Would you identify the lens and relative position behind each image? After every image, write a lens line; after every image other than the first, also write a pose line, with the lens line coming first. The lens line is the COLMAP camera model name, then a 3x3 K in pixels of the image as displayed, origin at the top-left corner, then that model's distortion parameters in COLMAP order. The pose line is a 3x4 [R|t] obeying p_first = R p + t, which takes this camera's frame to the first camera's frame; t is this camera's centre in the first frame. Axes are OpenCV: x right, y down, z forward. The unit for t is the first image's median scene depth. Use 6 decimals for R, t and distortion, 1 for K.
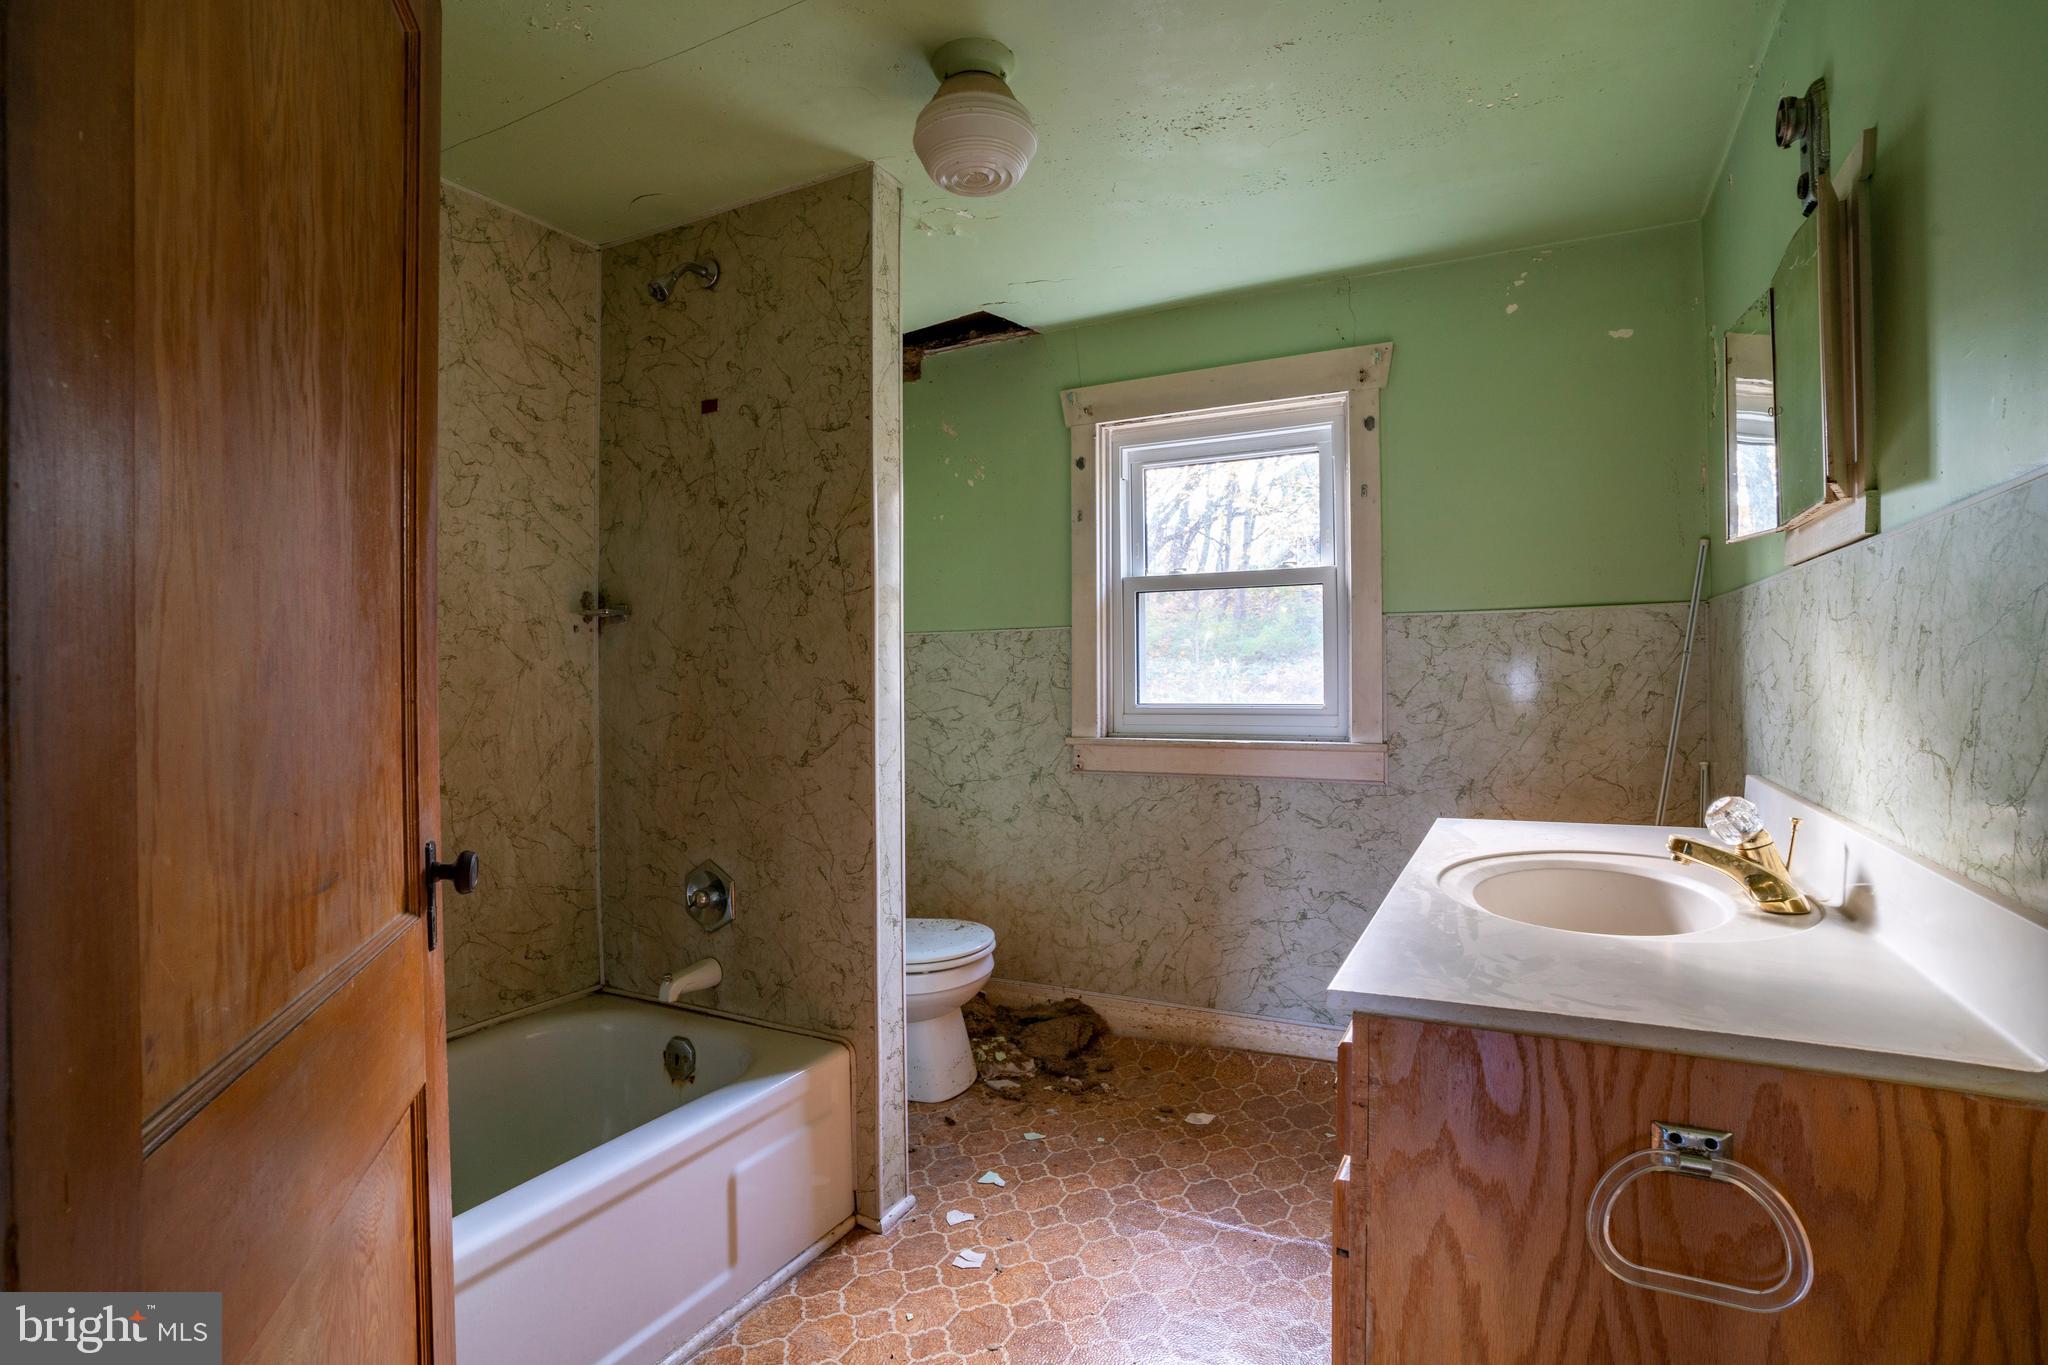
lens RADIAL K [[1011.6, 0, 1030.8], [0, 1011.6, 672.6], [0, 0, 1]] dist [-0.058004, 0.029451]
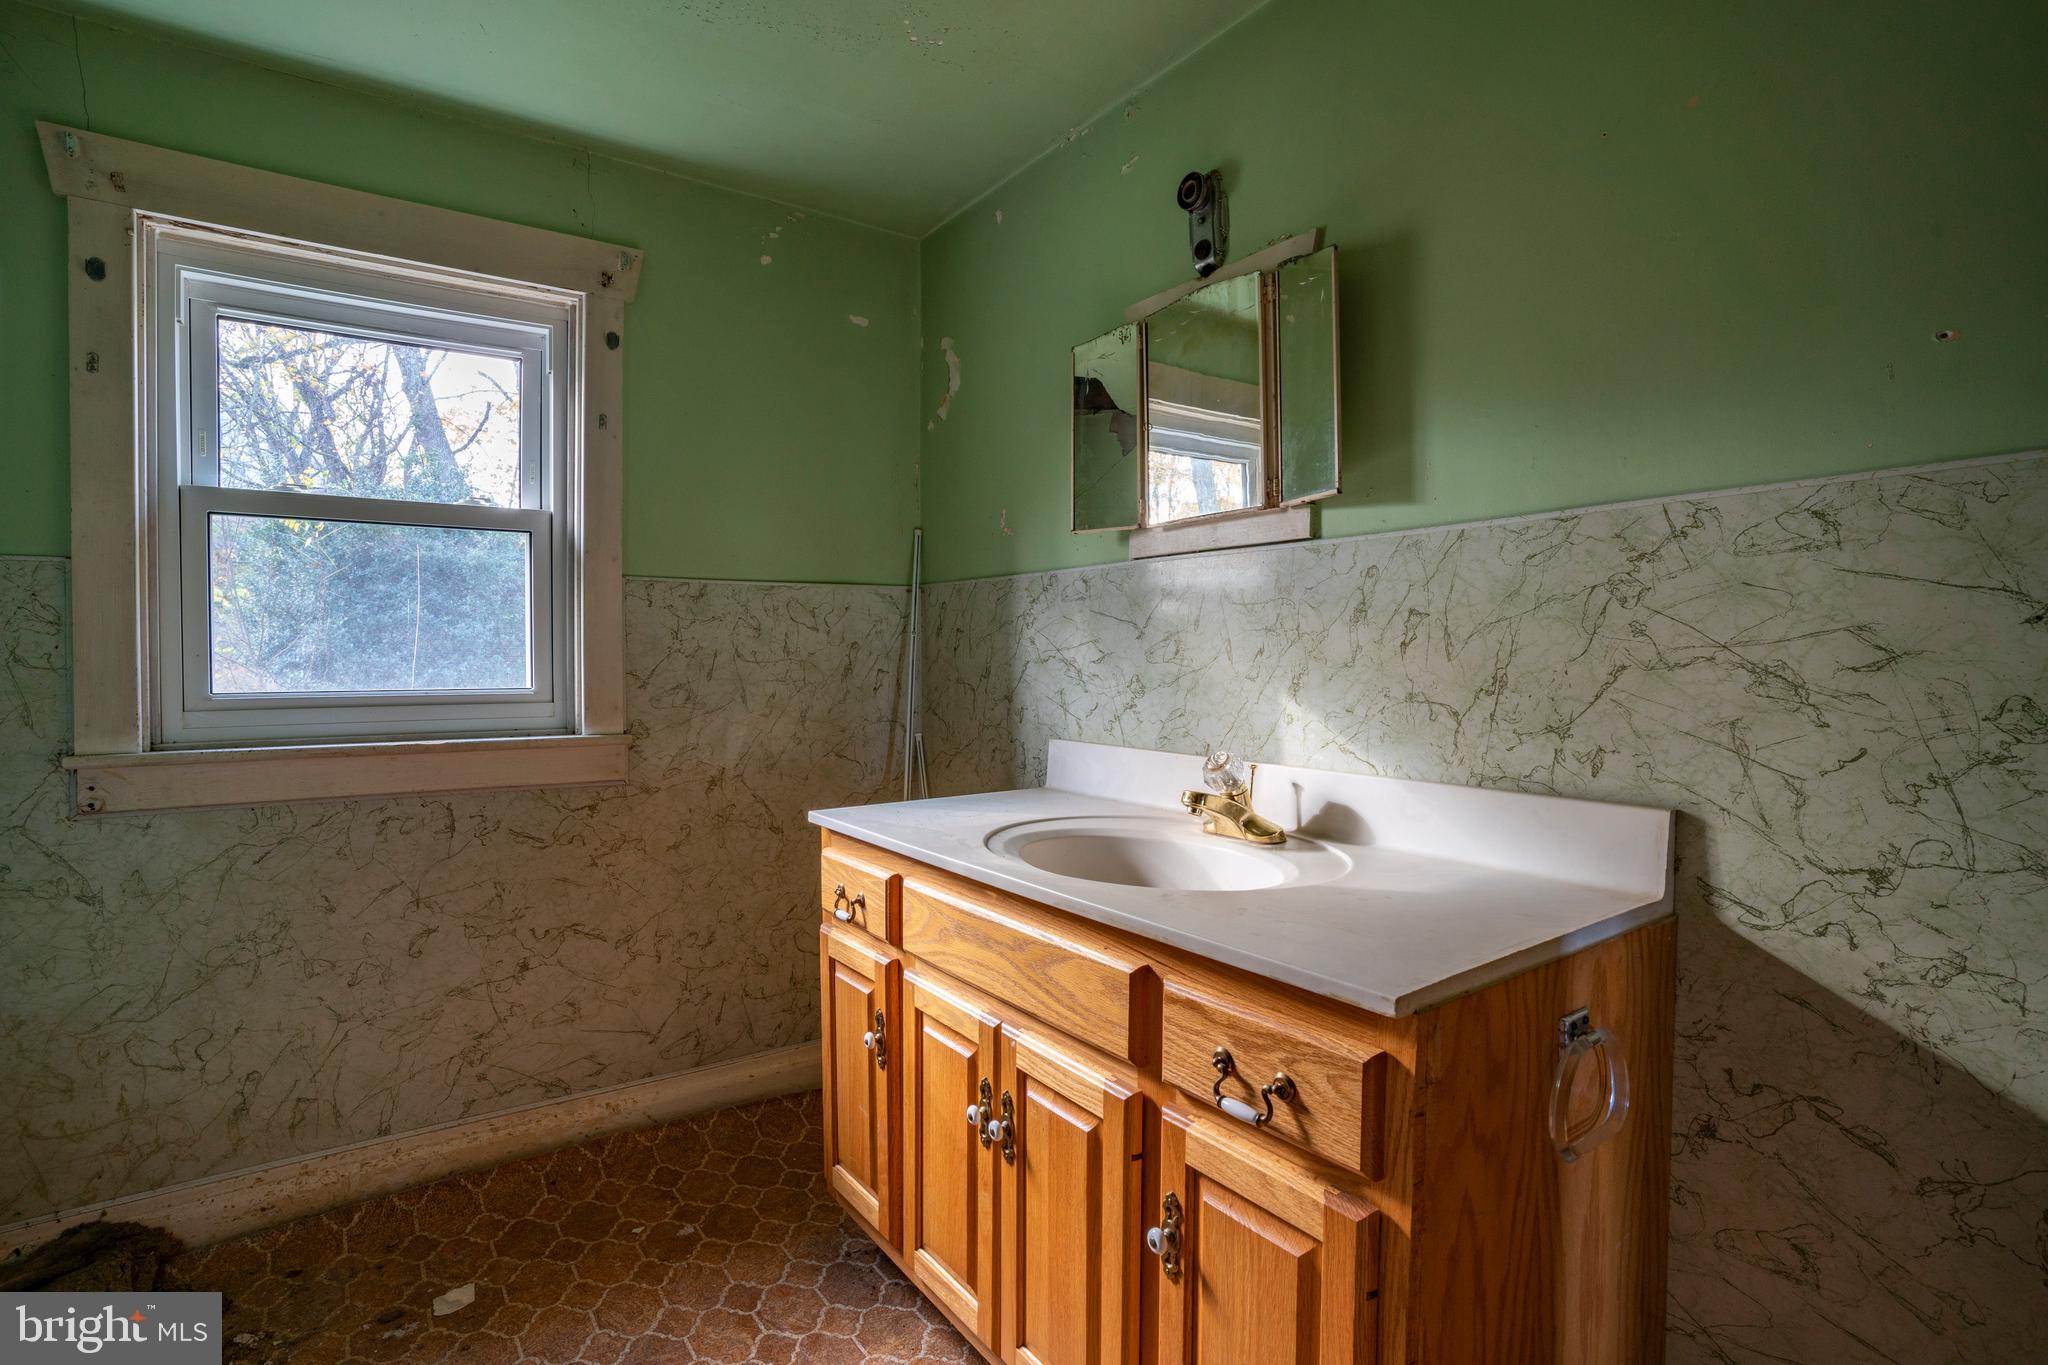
lens RADIAL K [[1011.6, 0, 1030.8], [0, 1011.6, 672.6], [0, 0, 1]] dist [-0.058004, 0.029451]
pose [[0.469434, -0.003830, 0.882959, -0.210491], [-0.005805, 0.999956, 0.007424, 0.011928], [-0.882948, -0.008610, 0.469391, 0.308460]]
